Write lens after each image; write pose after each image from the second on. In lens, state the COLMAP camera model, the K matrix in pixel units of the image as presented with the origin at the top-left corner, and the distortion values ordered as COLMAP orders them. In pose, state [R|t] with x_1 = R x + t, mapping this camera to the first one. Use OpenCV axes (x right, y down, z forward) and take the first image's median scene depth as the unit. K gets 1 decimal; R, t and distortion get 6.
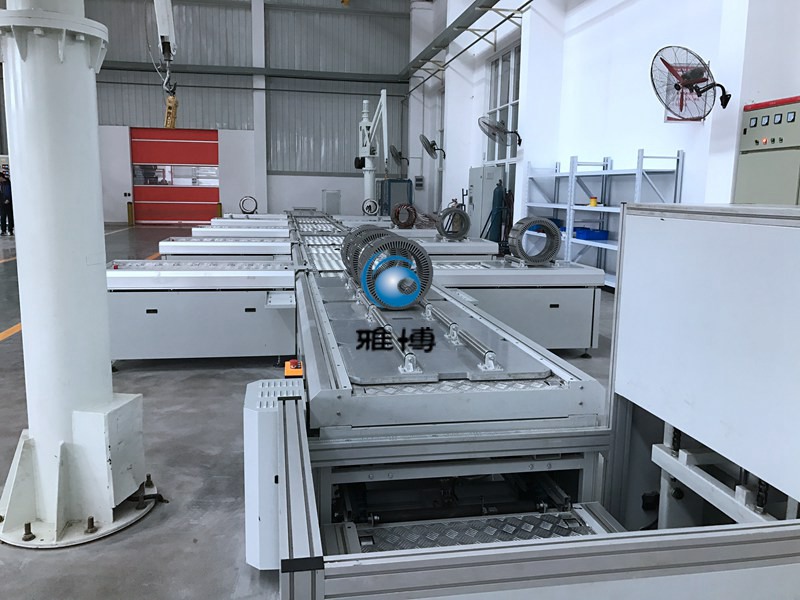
lens RADIAL K [[675.0, 0, 400.0], [0, 675.0, 300.0], [0, 0, 1]] dist [0.017239, 0.003274]
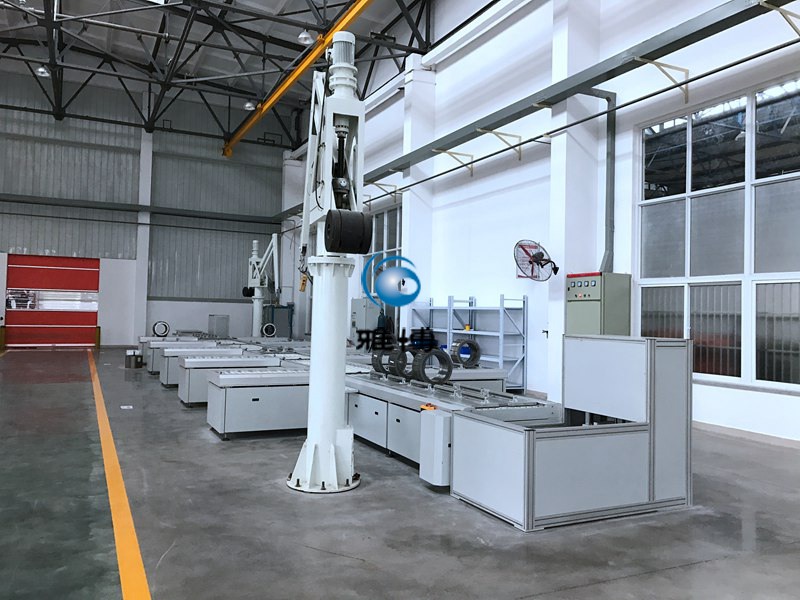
lens RADIAL K [[708.4, 0, 400.0], [0, 708.4, 300.0], [0, 0, 1]] dist [0.092442, 0.000651]
pose [[0.957058, 0.009378, 0.289745, -0.168562], [0.040629, 0.985273, -0.166094, 0.024583], [-0.287036, 0.170734, 0.942582, -0.228752]]
